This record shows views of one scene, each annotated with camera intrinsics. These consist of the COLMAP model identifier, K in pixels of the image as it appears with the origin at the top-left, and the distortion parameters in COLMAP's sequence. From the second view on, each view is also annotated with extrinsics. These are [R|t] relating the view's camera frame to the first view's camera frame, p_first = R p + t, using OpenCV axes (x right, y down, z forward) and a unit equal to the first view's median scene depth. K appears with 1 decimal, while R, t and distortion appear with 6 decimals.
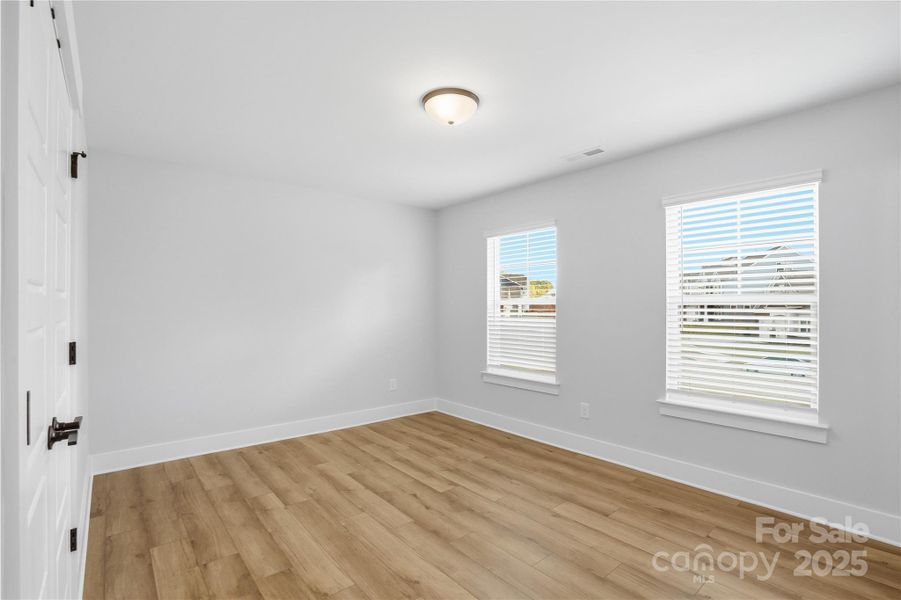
lens RADIAL K [[422.2, 0, 455.1], [0, 422.2, 305.5], [0, 0, 1]] dist [-0.064137, 0.026102]
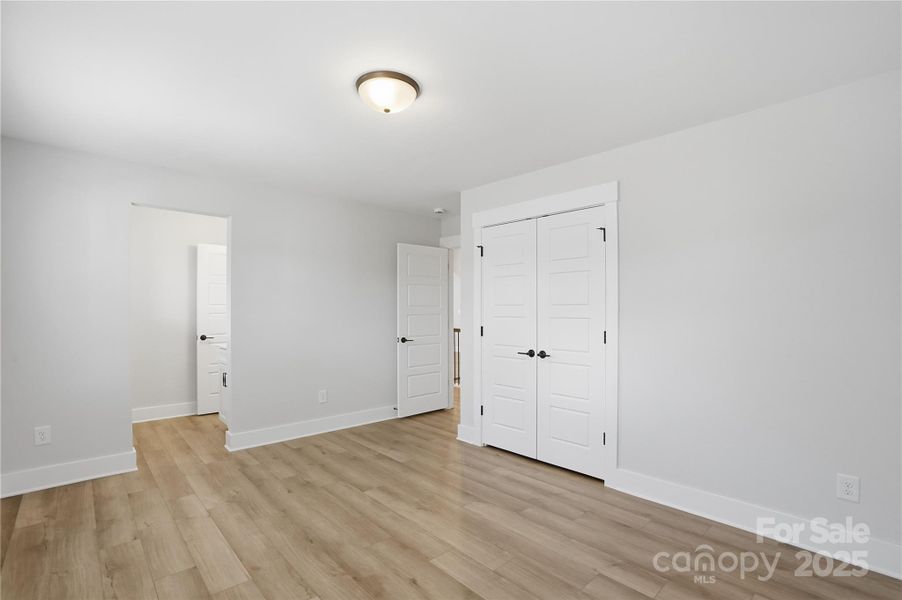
lens RADIAL K [[422.6, 0, 455.6], [0, 422.6, 305.5], [0, 0, 1]] dist [-0.064137, 0.026102]
pose [[-0.998408, -0.000633, -0.056405, -0.108824], [-0.000285, 0.999981, -0.006176, -0.006333], [0.056408, -0.006150, -0.998389, 1.917542]]
